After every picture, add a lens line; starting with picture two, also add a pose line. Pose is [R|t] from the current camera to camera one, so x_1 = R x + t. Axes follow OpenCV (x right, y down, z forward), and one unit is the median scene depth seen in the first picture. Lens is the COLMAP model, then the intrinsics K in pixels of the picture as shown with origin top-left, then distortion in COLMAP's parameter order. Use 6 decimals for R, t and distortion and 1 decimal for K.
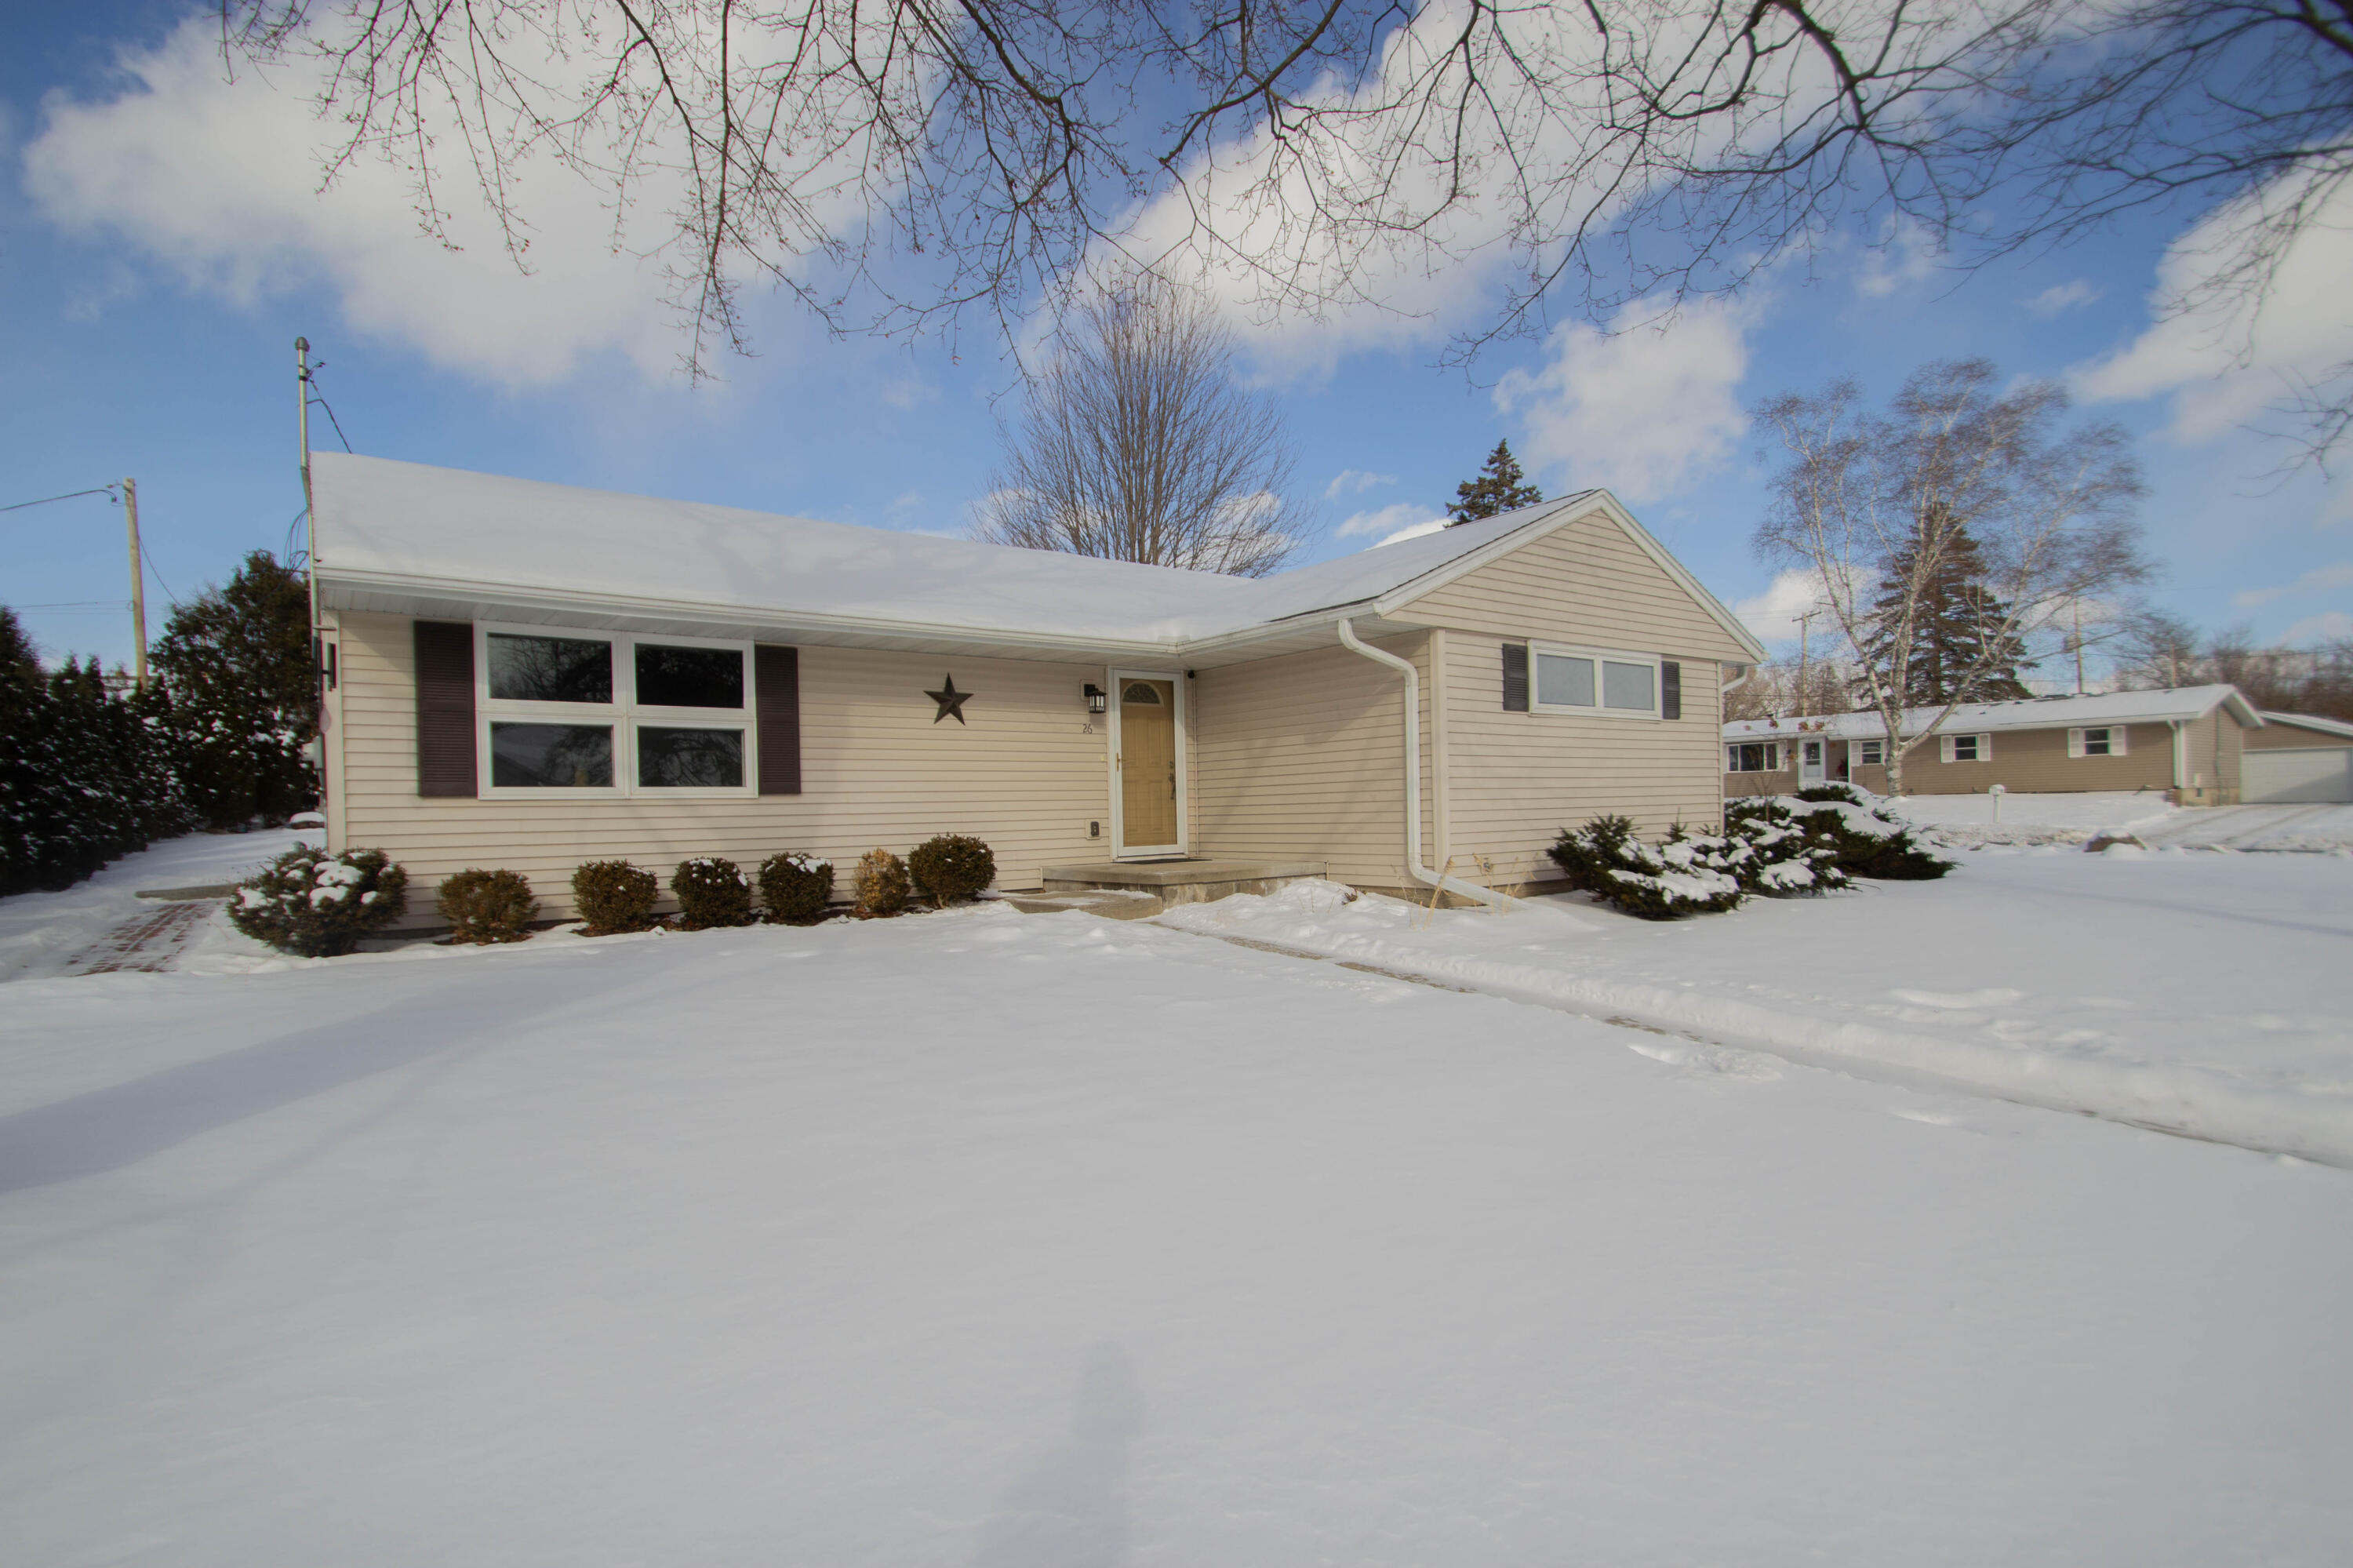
lens RADIAL K [[943.9, 0, 1161.3], [0, 943.9, 811.0], [0, 0, 1]] dist [-0.002310, -0.000204]
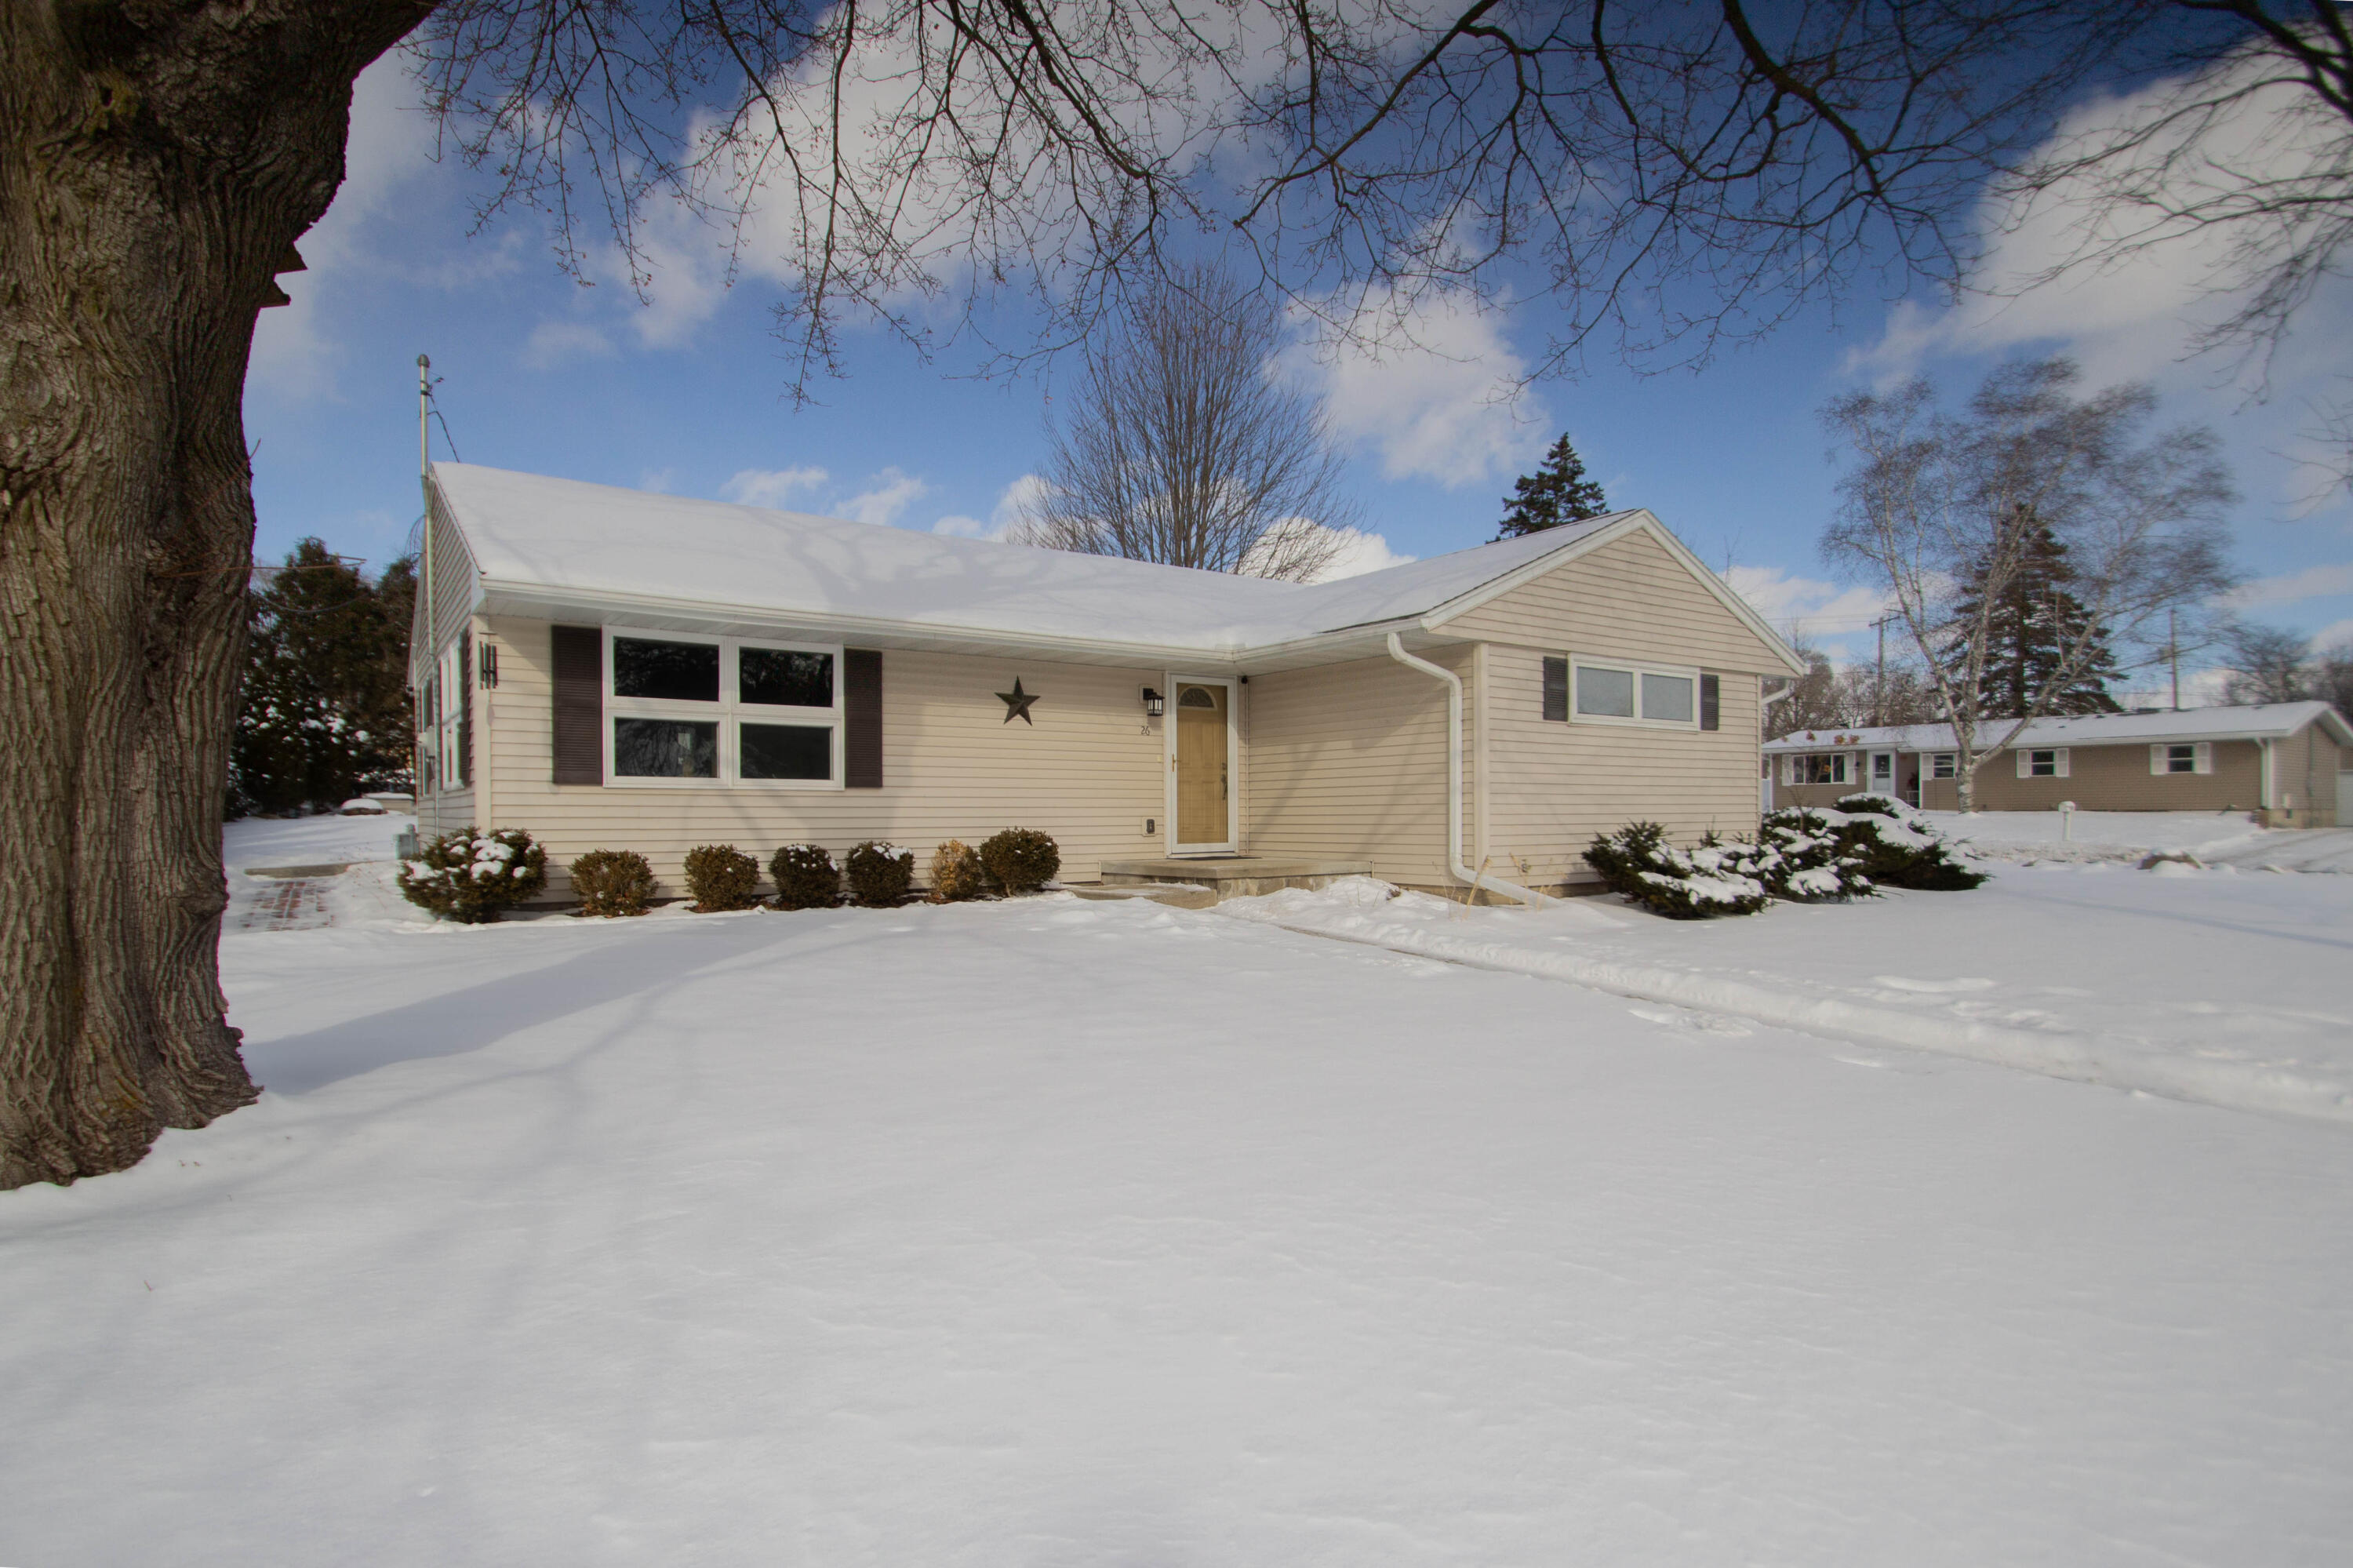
lens RADIAL K [[988.1, 0, 1176.3], [0, 988.1, 818.0], [0, 0, 1]] dist [0.000798, 0.000129]
pose [[0.999640, 0.017954, -0.019952, -0.022652], [-0.017891, 0.999834, 0.003362, 0.006383], [0.020009, -0.003003, 0.999795, -0.110384]]
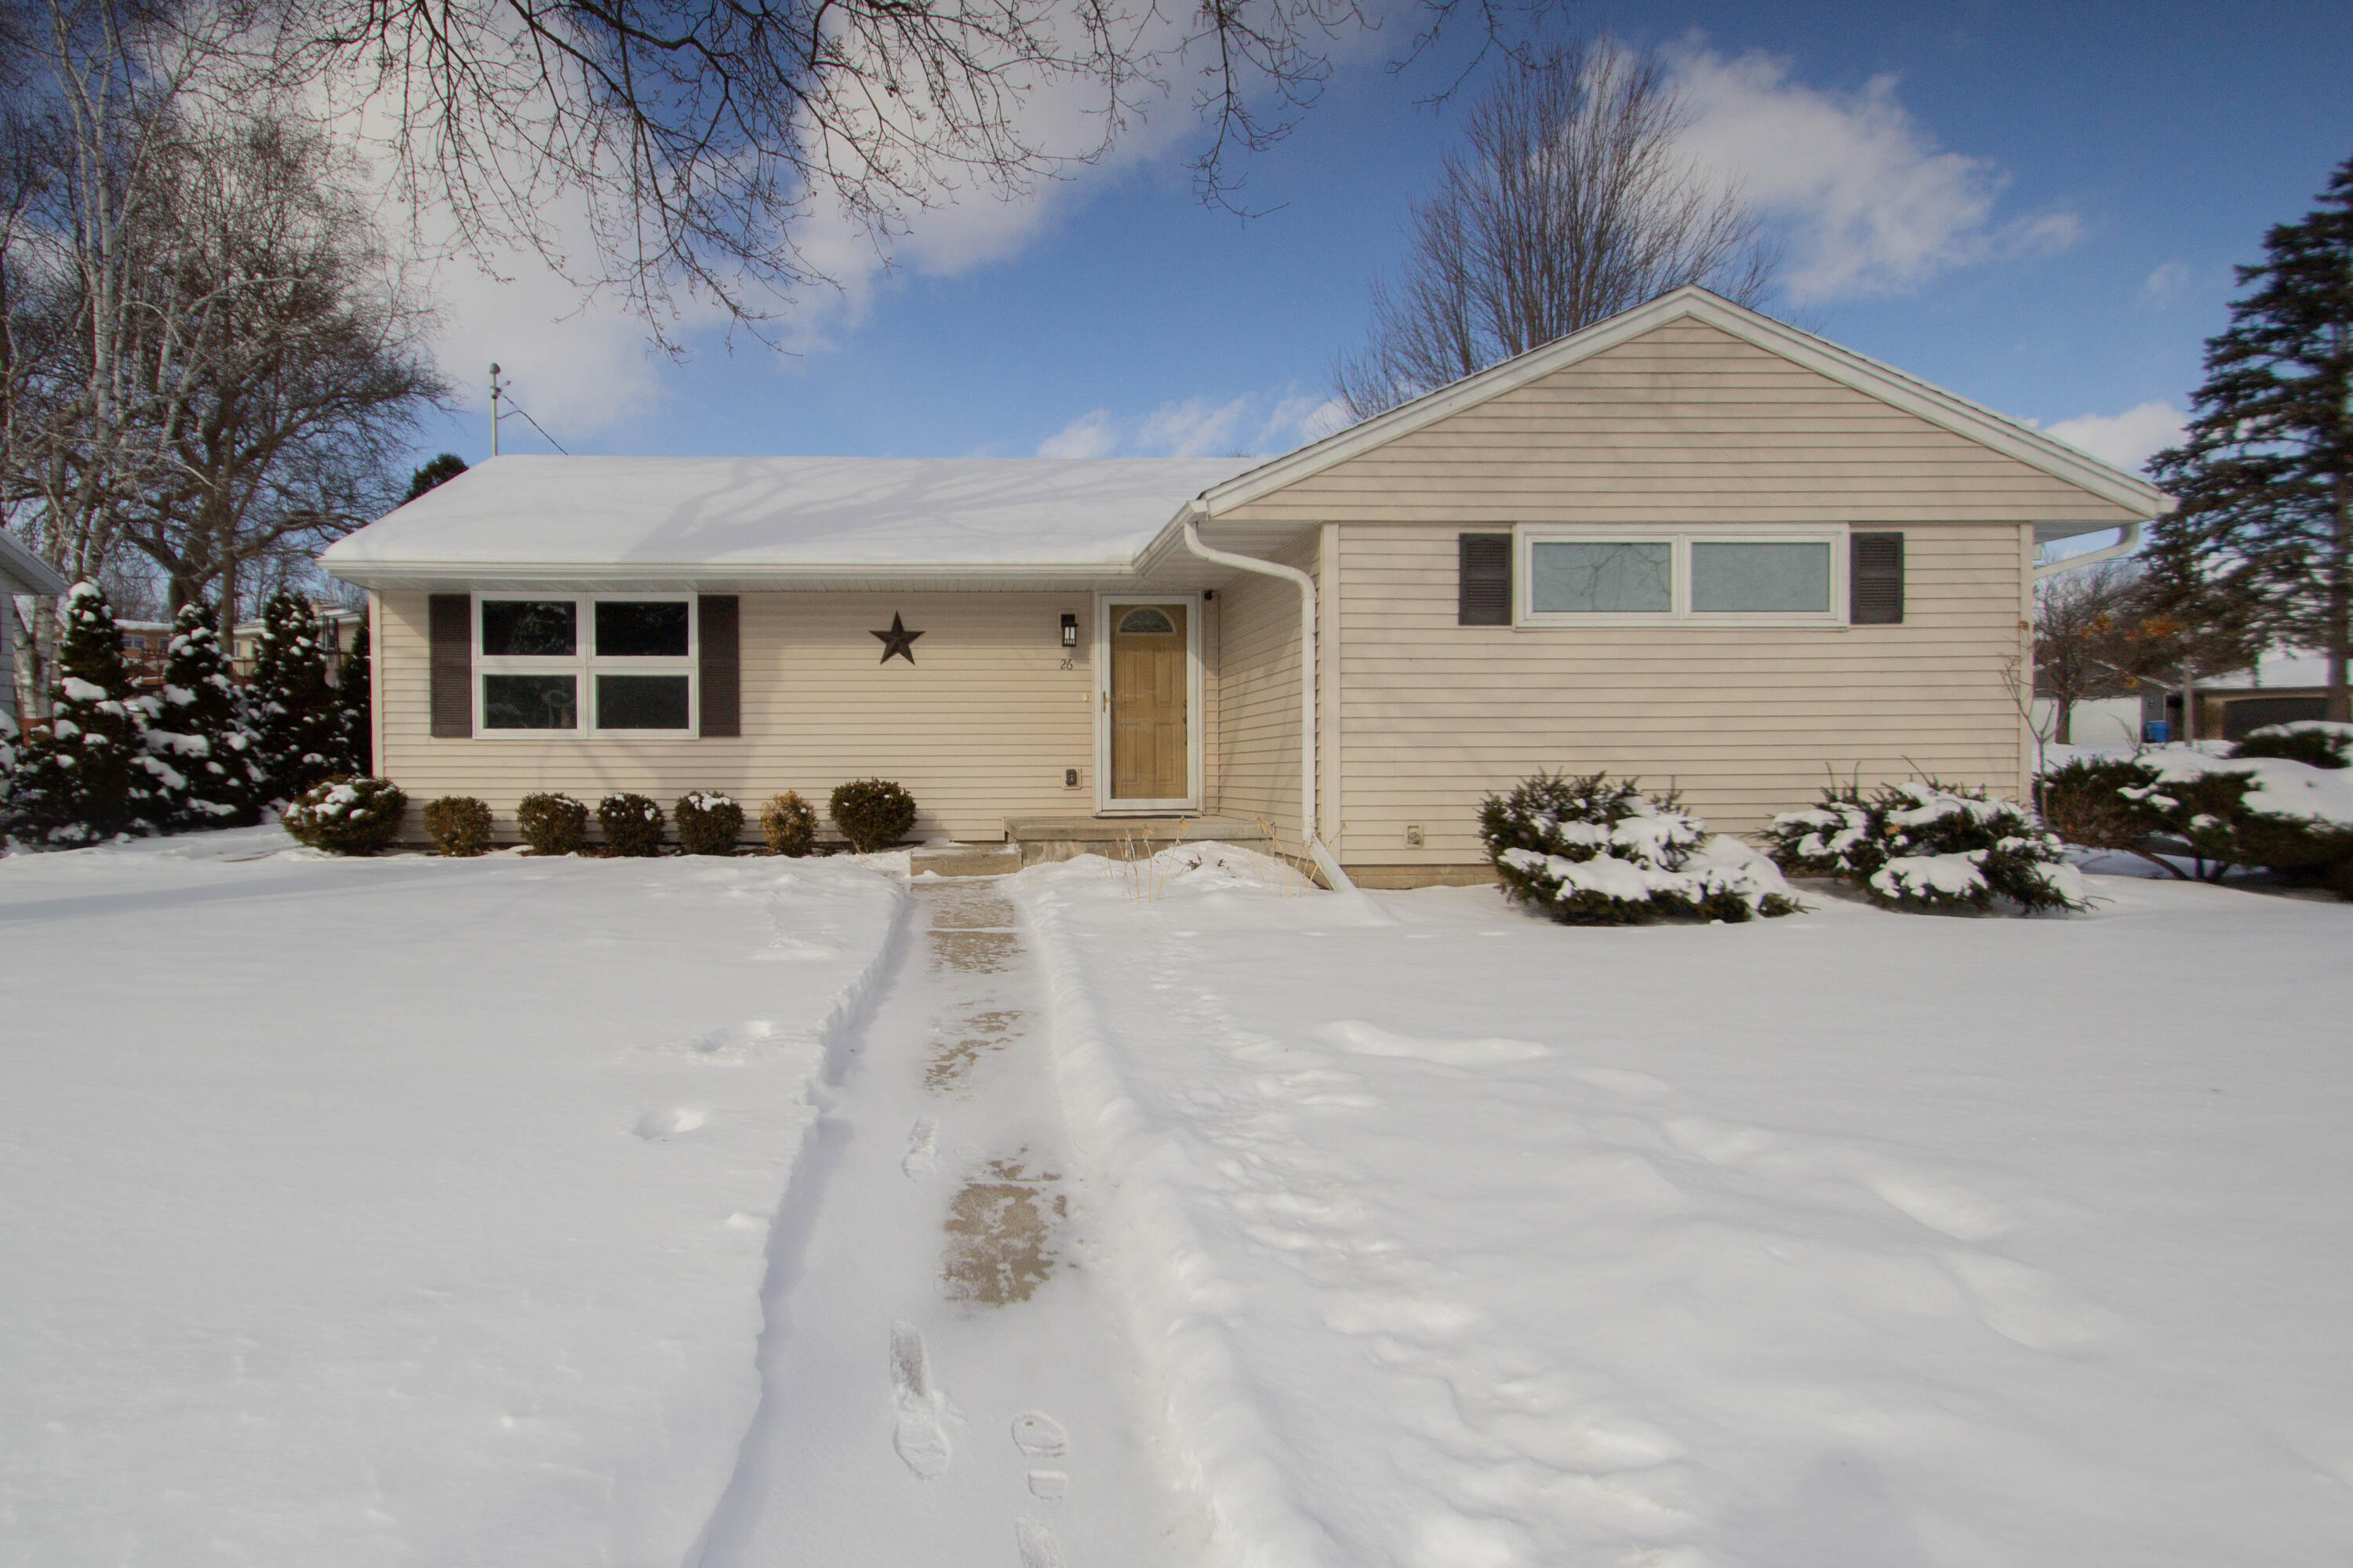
lens RADIAL K [[1156.5, 0, 1176.5], [0, 1156.5, 784.0], [0, 0, 1]] dist [0.000923, -0.000172]
pose [[0.871043, 0.023905, -0.490626, 0.614617], [-0.014800, 0.999639, 0.022430, -0.000824], [0.490985, -0.012276, 0.871082, 0.113295]]
